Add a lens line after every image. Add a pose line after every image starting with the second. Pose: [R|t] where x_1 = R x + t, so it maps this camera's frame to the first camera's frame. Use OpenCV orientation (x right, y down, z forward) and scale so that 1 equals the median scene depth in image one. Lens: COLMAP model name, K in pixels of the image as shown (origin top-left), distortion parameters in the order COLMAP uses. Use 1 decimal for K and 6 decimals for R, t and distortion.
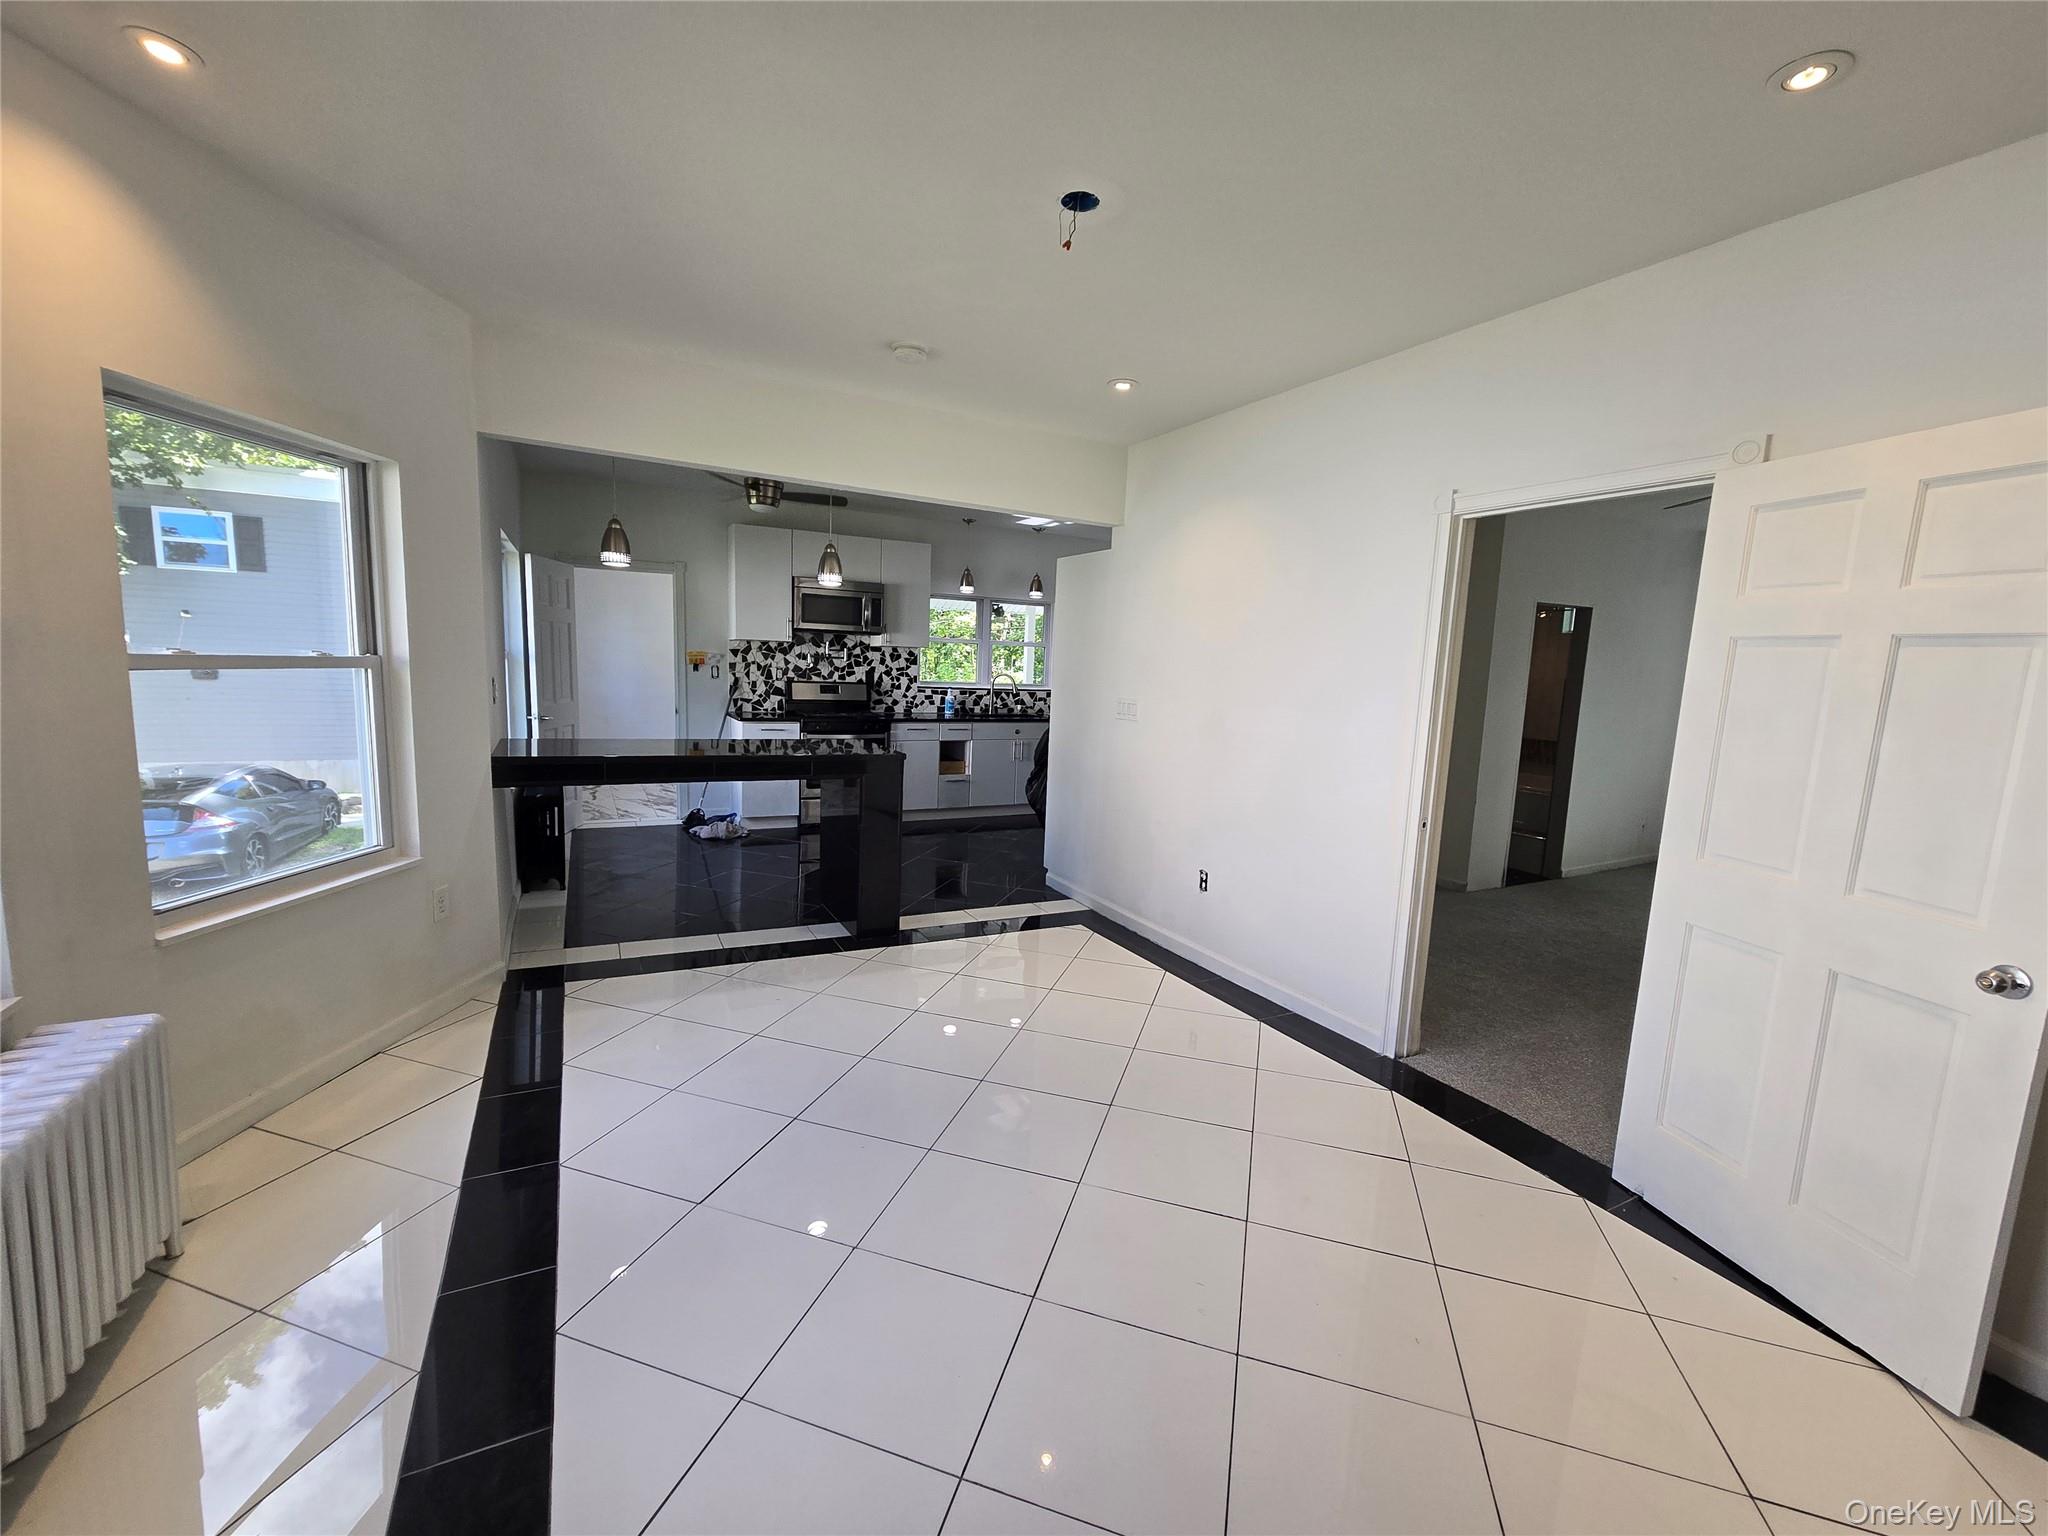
lens RADIAL K [[841.2, 0, 1024.0], [0, 841.2, 768.0], [0, 0, 1]] dist [0.000347, 0.000011]
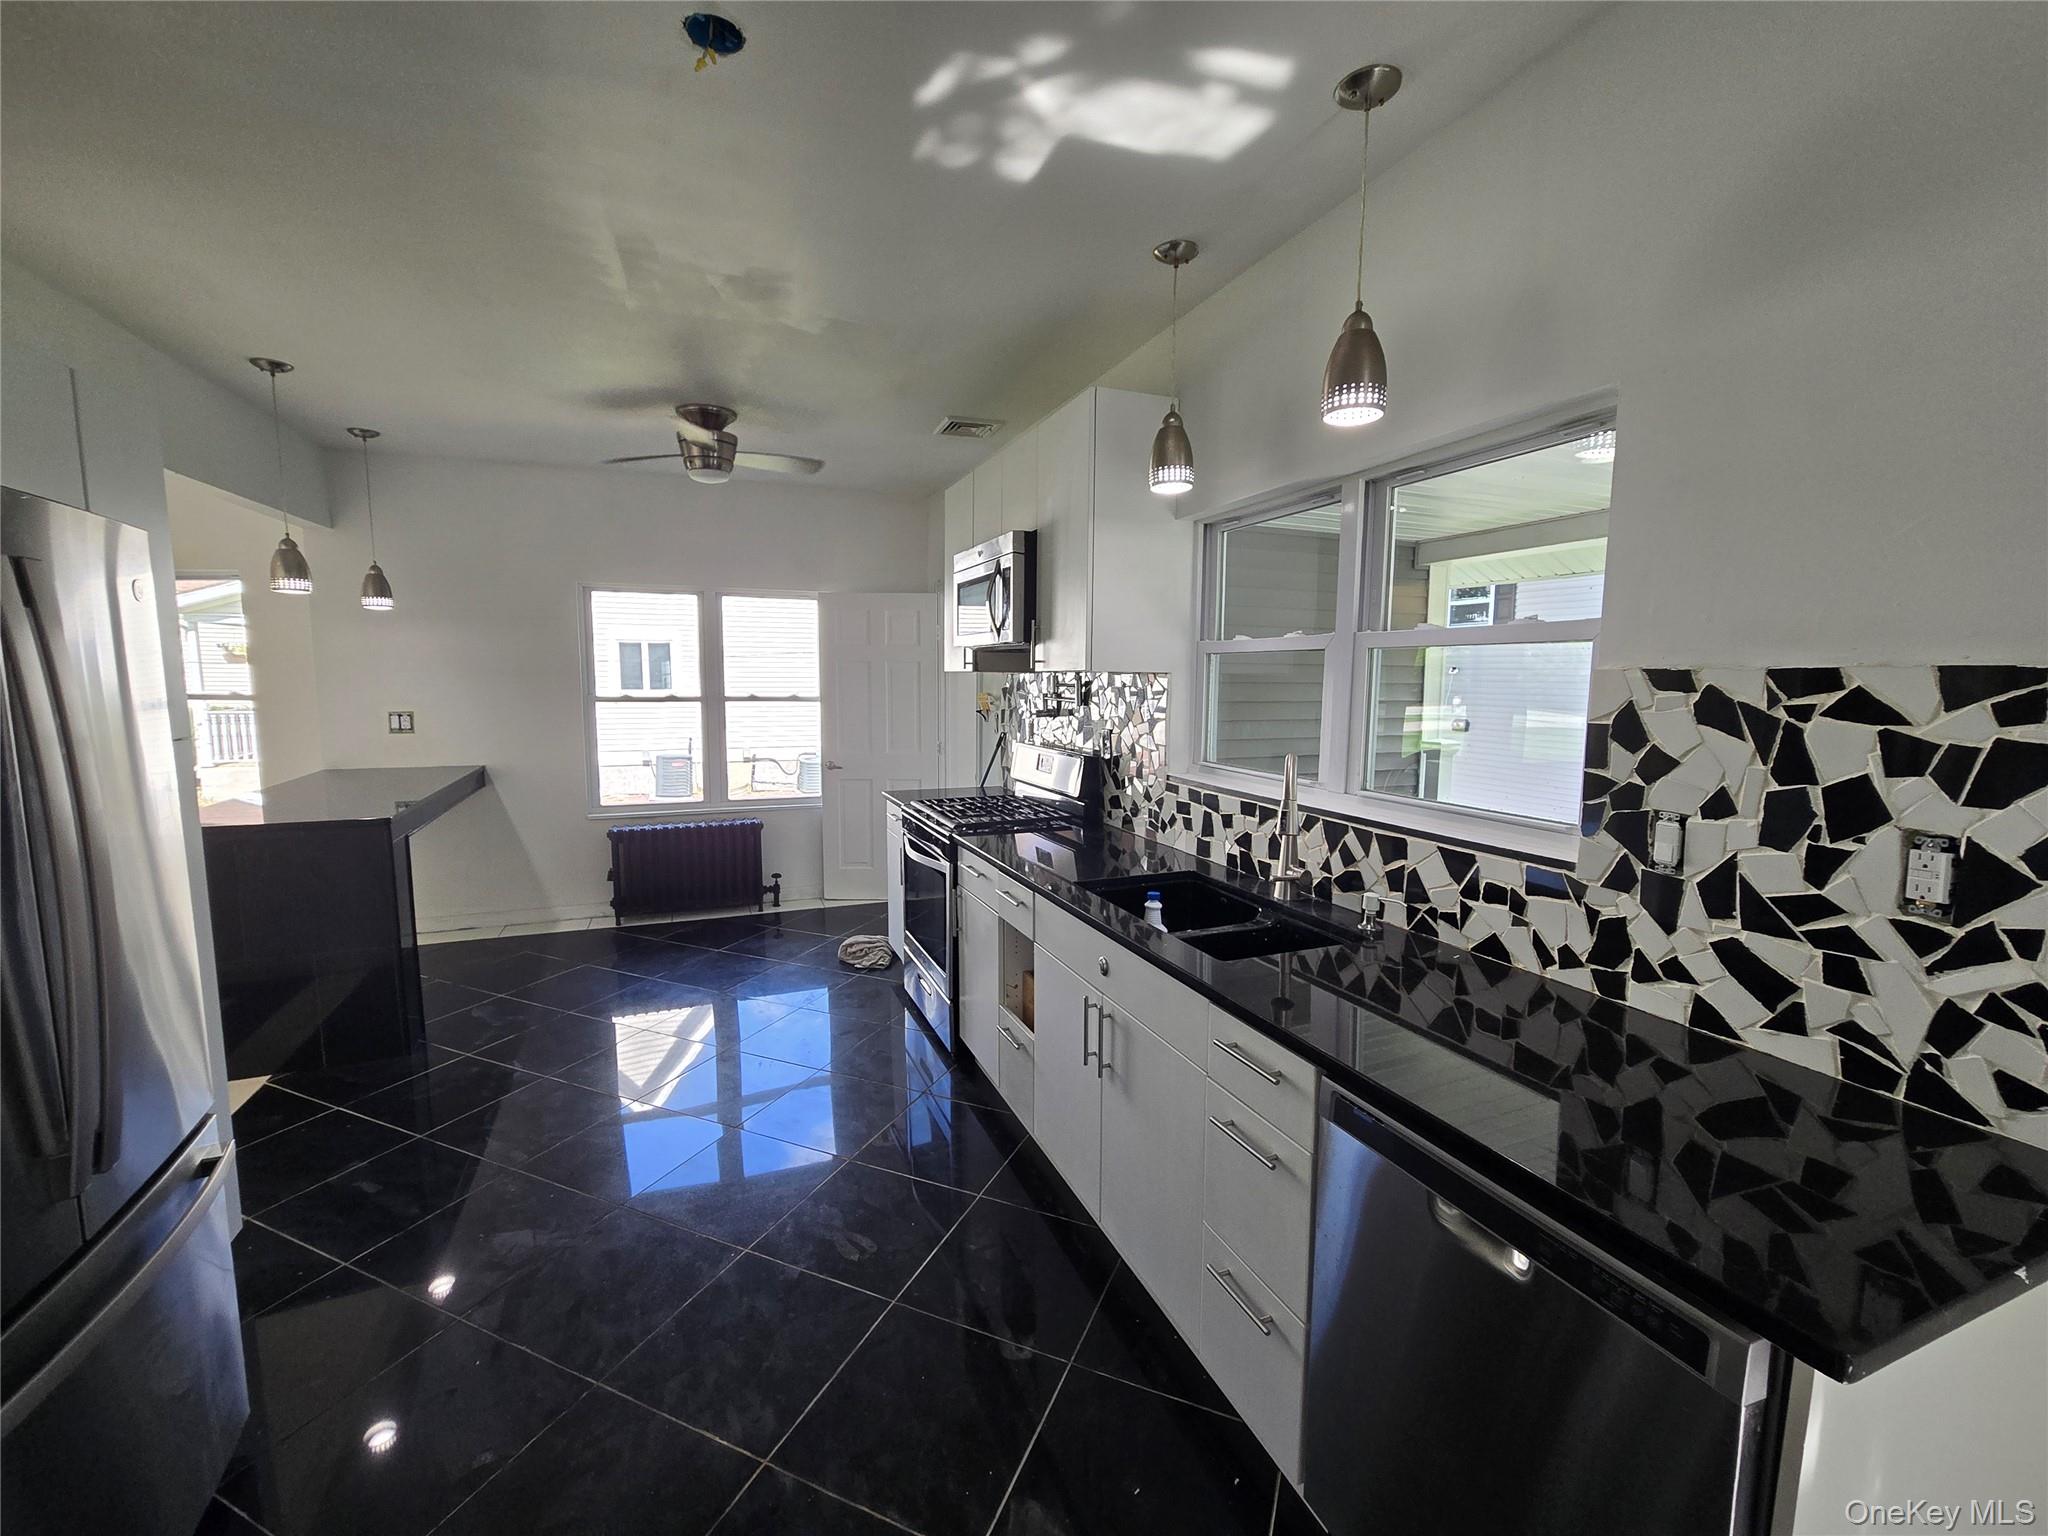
lens RADIAL K [[841.2, 0, 1024.0], [0, 841.2, 768.0], [0, 0, 1]] dist [0.000347, 0.000011]
pose [[-0.096217, 0.067724, -0.993054, 0.245815], [-0.137387, 0.987230, 0.080638, -0.119363], [0.985833, 0.144192, -0.085683, 0.952851]]
